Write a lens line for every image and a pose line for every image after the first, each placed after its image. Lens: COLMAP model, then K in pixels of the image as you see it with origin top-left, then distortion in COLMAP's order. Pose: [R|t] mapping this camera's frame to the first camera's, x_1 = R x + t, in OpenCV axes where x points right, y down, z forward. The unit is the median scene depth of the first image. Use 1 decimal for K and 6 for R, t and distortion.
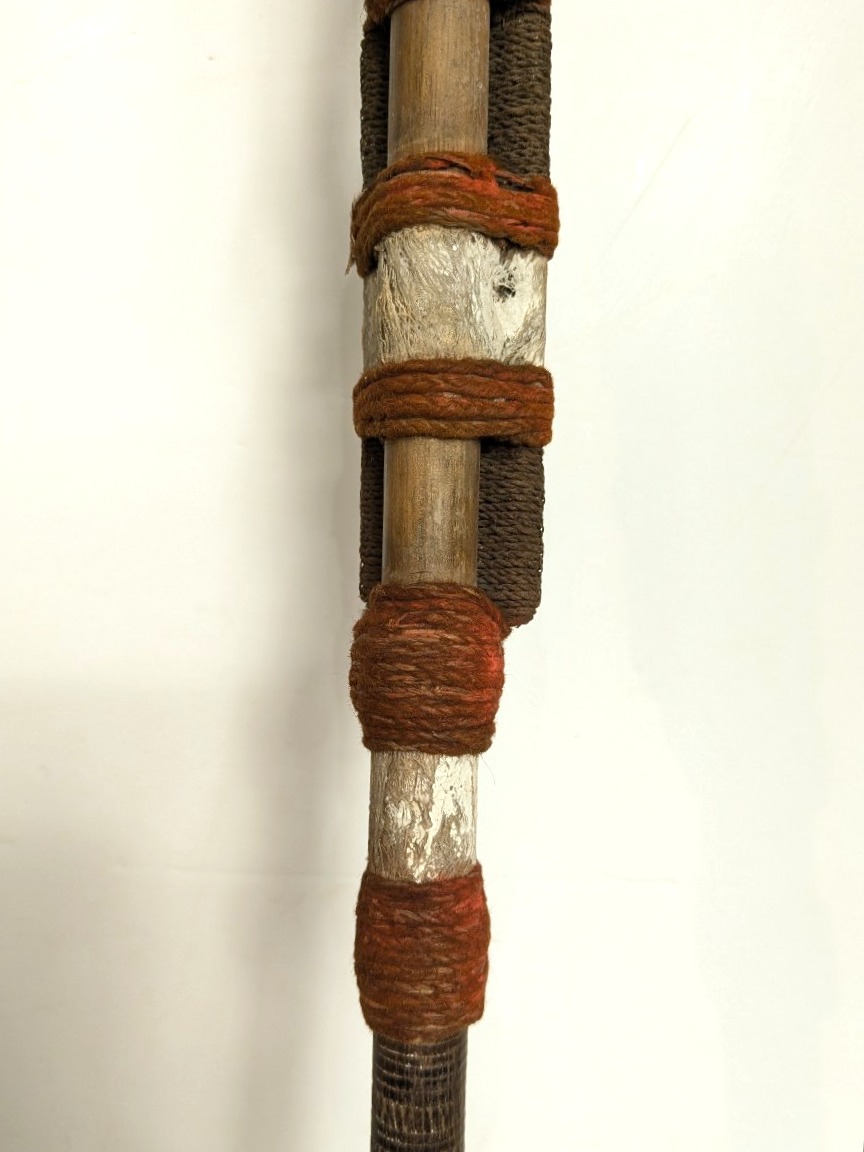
lens RADIAL K [[942.1, 0, 416.5], [0, 942.1, 593.8], [0, 0, 1]] dist [0.011051, -0.069781]
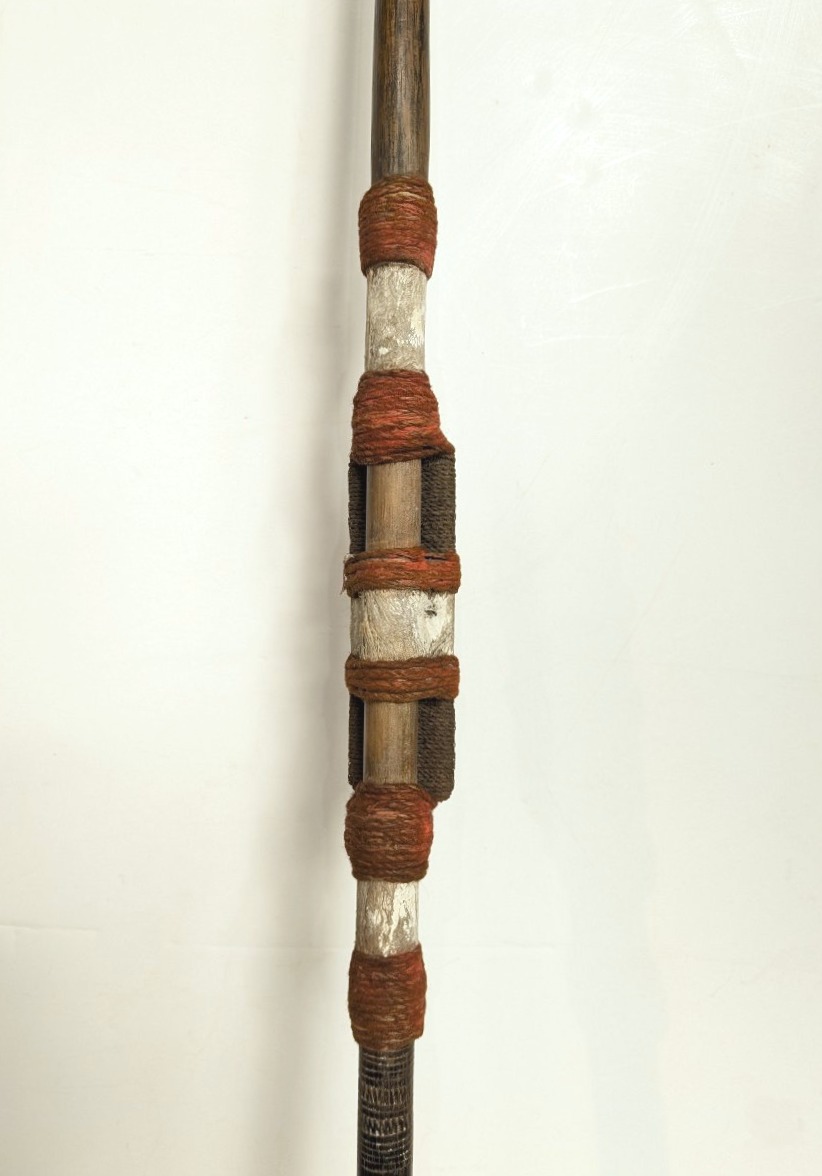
lens RADIAL K [[926.7, 0, 405.6], [0, 926.7, 560.8], [0, 0, 1]] dist [0.001416, -0.060642]
pose [[0.998773, -0.004640, 0.049308, -0.041658], [0.008732, 0.996503, -0.083099, -0.282123], [-0.048750, 0.083428, 0.995321, -0.772392]]
